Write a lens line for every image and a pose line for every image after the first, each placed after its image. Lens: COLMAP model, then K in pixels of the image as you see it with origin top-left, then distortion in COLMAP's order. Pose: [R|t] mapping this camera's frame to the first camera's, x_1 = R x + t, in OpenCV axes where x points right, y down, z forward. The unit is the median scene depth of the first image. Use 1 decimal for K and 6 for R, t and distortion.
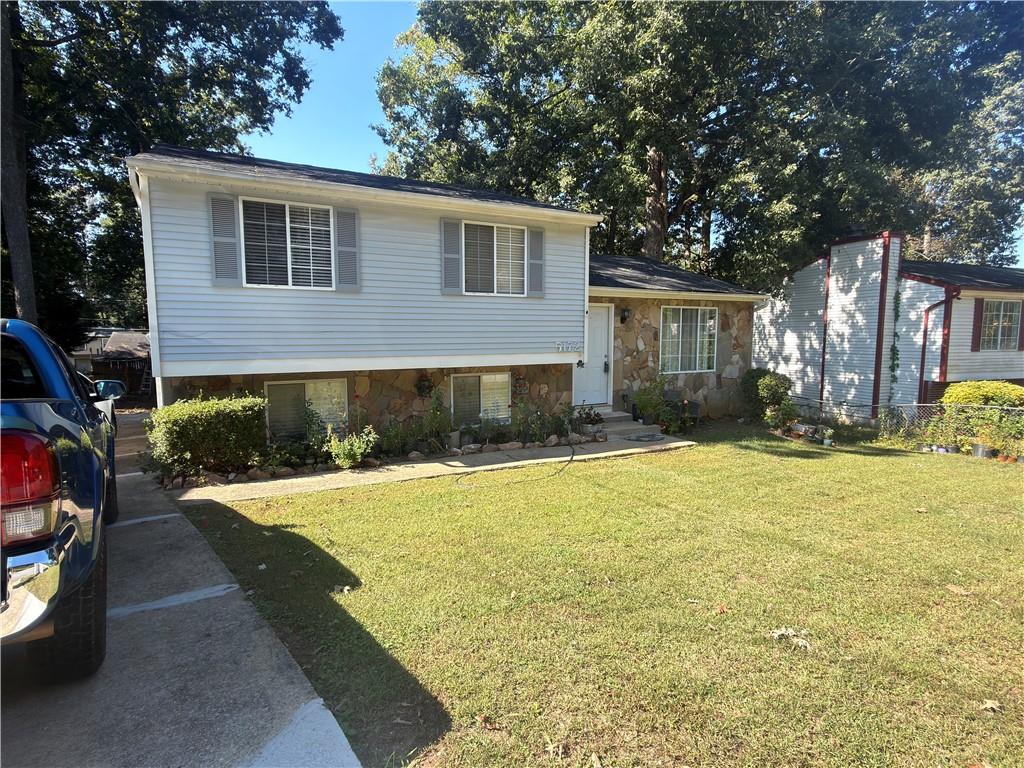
lens RADIAL K [[534.9, 0, 512.4], [0, 534.9, 385.8], [0, 0, 1]] dist [-0.000417, -0.000423]
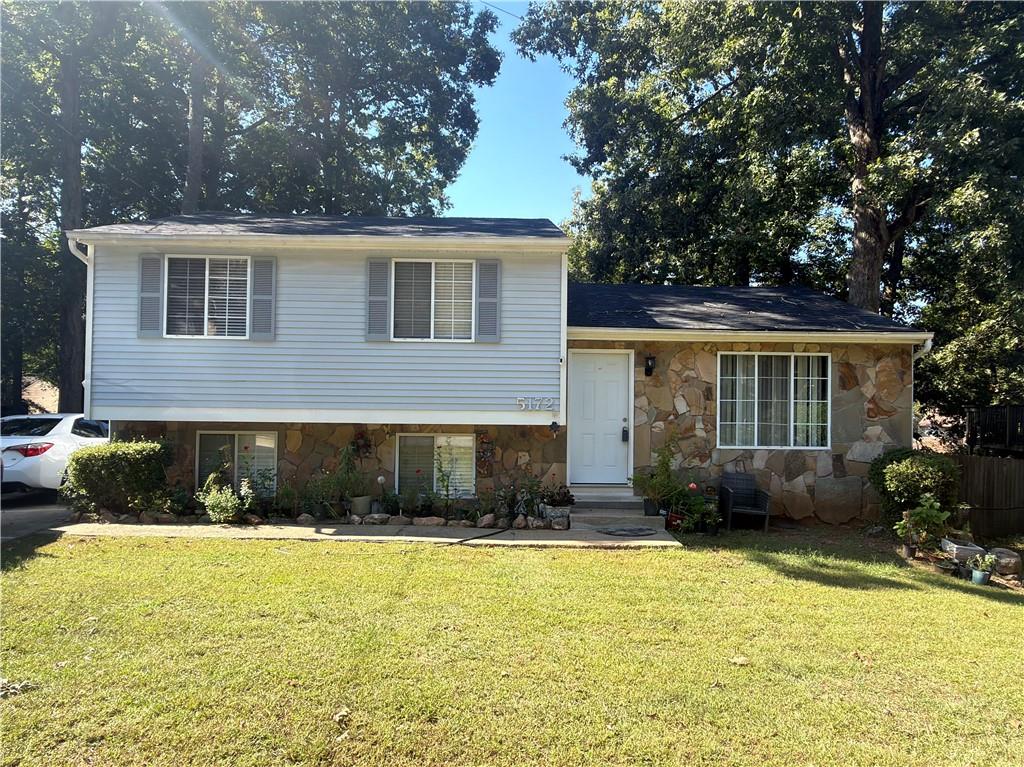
lens RADIAL K [[689.4, 0, 511.8], [0, 689.4, 384.3], [0, 0, 1]] dist [0.001498, -0.001239]
pose [[0.891464, 0.002520, -0.453084, 0.563707], [-0.058344, 0.992298, -0.109276, 0.011707], [0.449319, 0.123850, 0.884745, 0.090271]]
